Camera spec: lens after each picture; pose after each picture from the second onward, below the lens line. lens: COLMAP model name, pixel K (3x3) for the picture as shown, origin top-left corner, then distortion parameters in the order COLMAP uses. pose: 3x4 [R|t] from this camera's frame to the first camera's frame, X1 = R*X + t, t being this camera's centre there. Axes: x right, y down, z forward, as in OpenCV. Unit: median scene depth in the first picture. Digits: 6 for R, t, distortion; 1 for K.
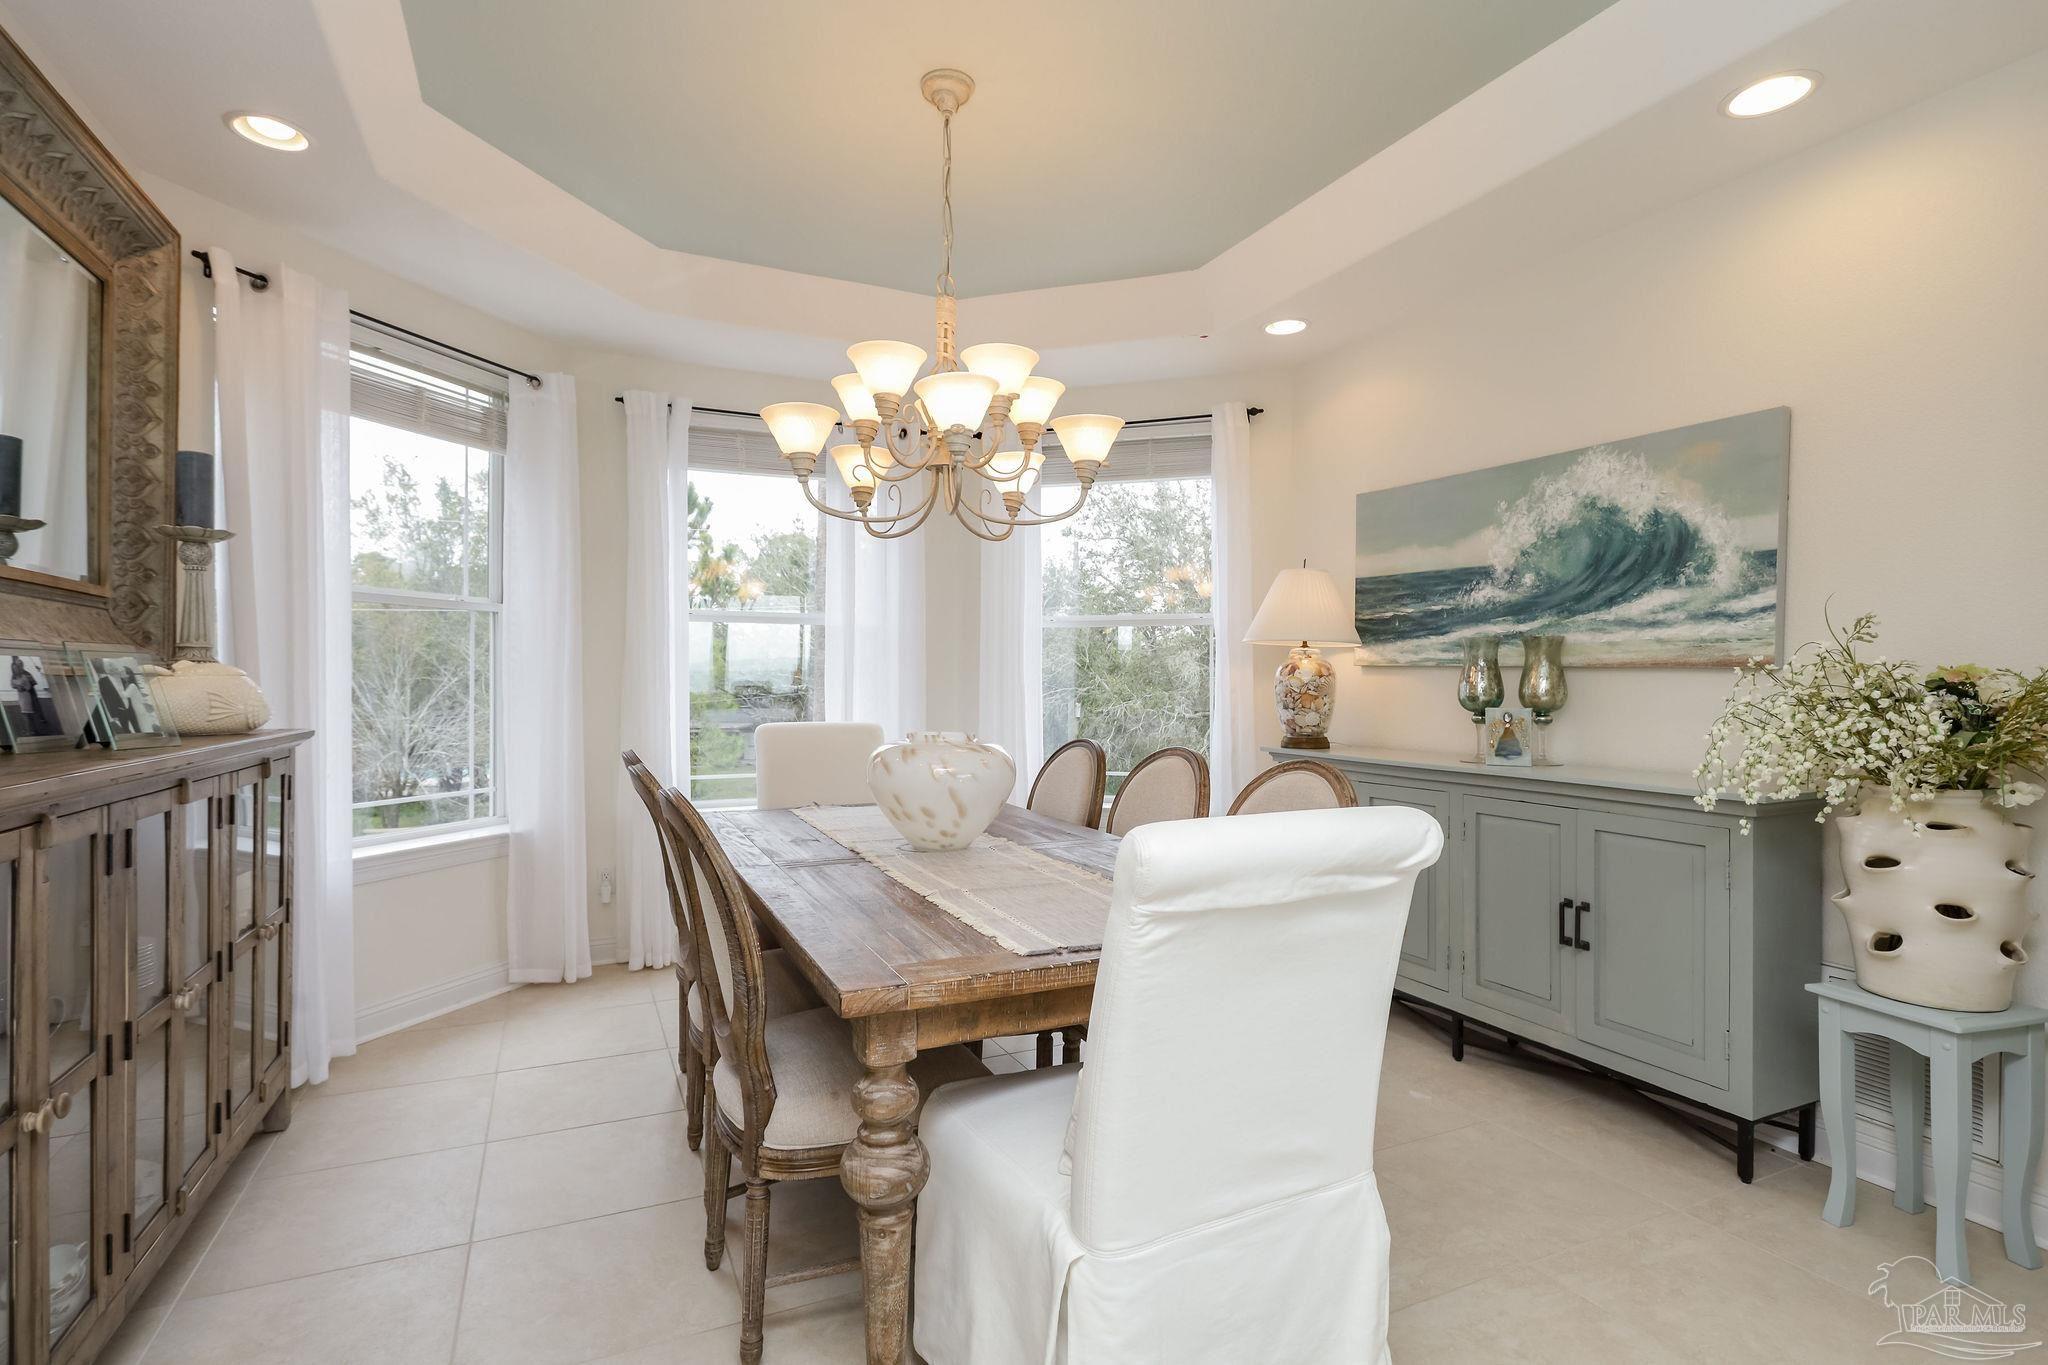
lens RADIAL K [[963.1, 0, 1021.3], [0, 963.1, 673.3], [0, 0, 1]] dist [-0.001988, 0.003351]
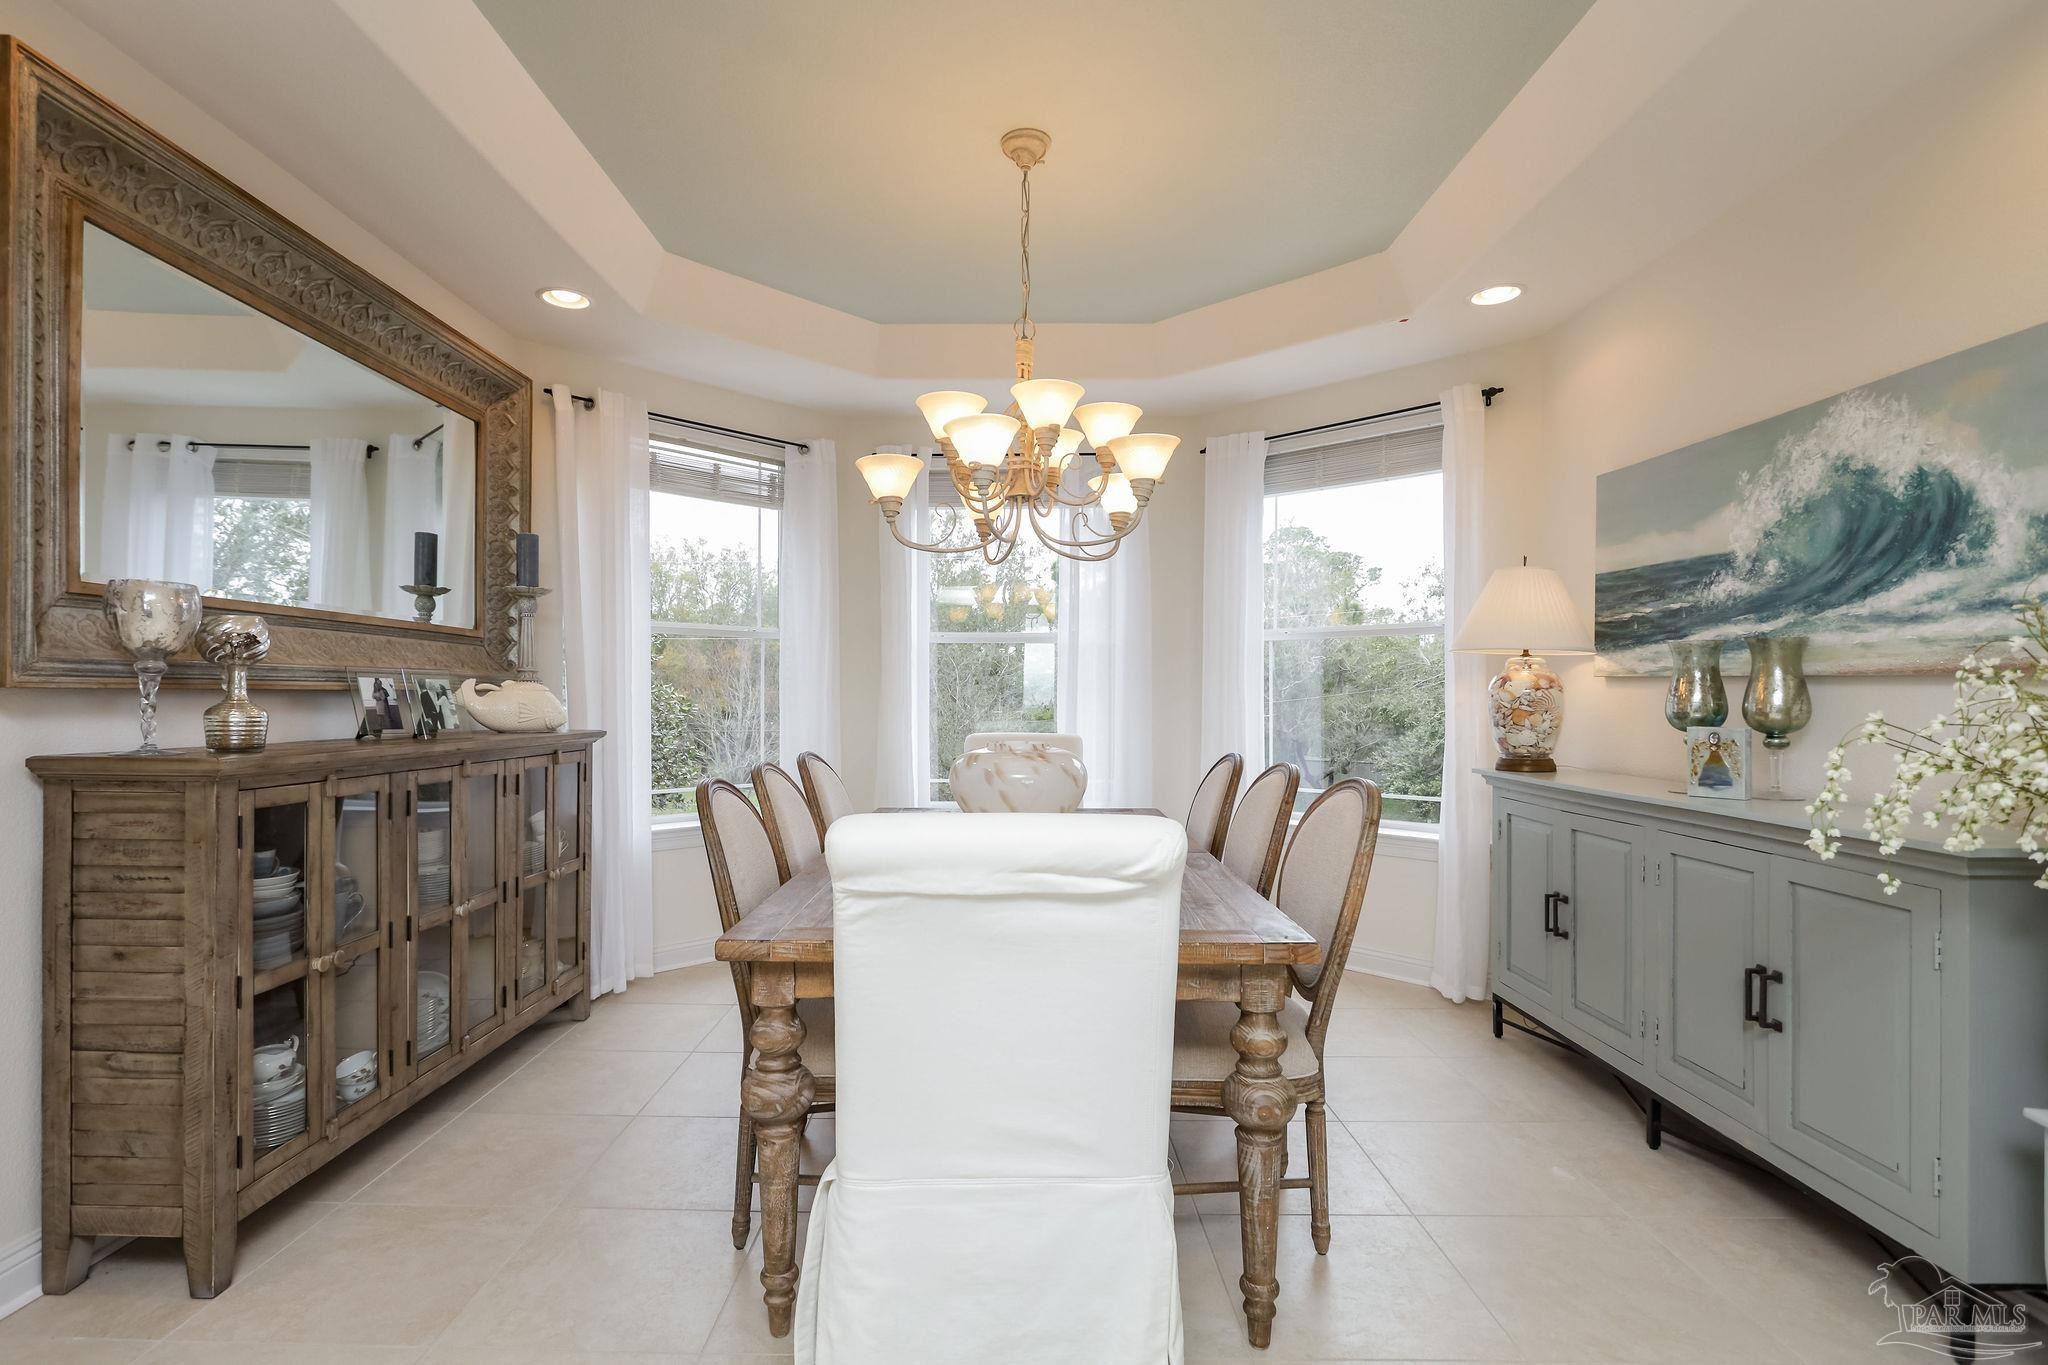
lens RADIAL K [[963.1, 0, 1017.6], [0, 963.1, 695.3], [0, 0, 1]] dist [-0.001988, 0.003351]
pose [[0.907339, -0.000838, -0.420399, 0.327709], [0.003310, 0.999981, 0.005151, 0.003222], [0.420387, -0.006065, 0.907325, 0.012189]]
